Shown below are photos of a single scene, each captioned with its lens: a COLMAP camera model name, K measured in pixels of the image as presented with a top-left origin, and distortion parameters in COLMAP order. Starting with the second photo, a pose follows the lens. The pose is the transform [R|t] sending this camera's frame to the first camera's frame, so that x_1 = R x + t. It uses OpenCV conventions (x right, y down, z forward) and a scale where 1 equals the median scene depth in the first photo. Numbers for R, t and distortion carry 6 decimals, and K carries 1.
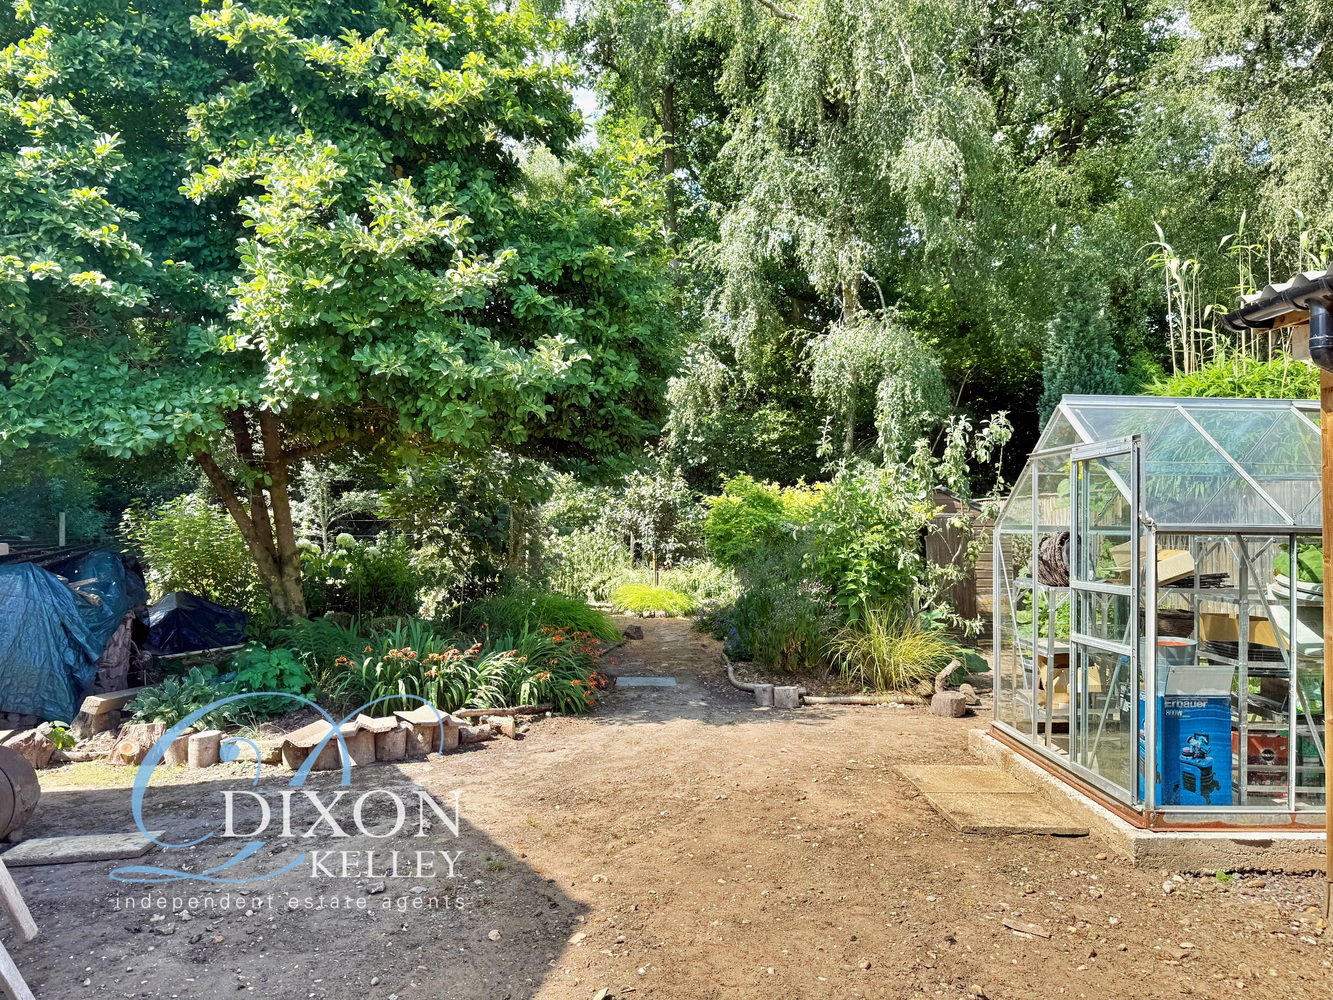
lens RADIAL K [[907.4, 0, 651.0], [0, 907.4, 497.6], [0, 0, 1]] dist [0.000975, 0.001096]
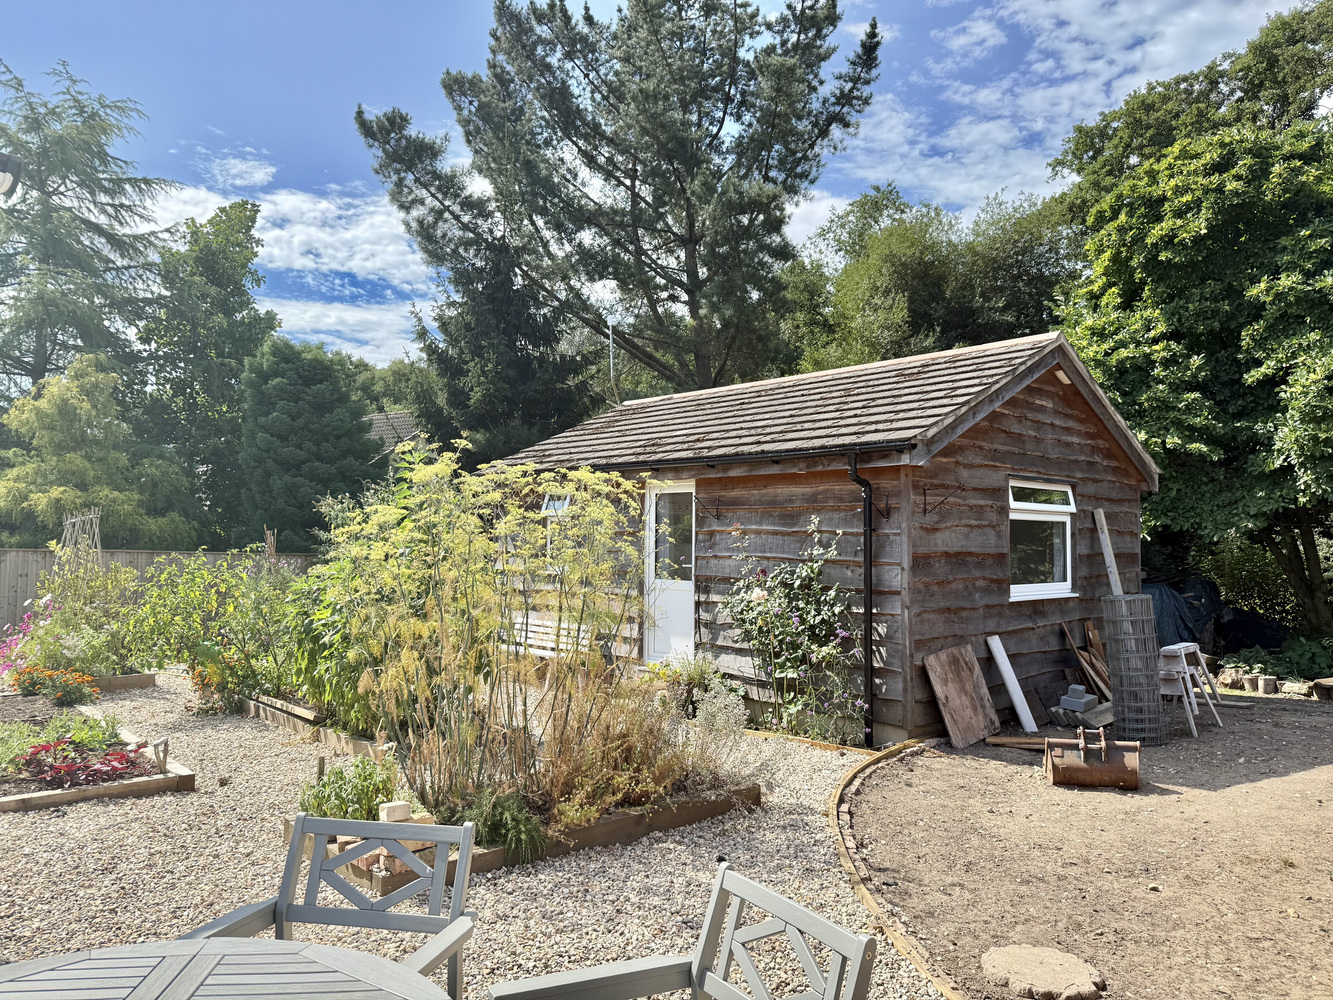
lens RADIAL K [[907.4, 0, 651.0], [0, 907.4, 497.6], [0, 0, 1]] dist [0.000975, 0.001096]
pose [[0.520281, -0.031265, -0.853423, 0.402801], [0.014784, 0.999510, -0.027604, -0.073394], [0.853867, 0.001745, 0.520488, -0.928715]]
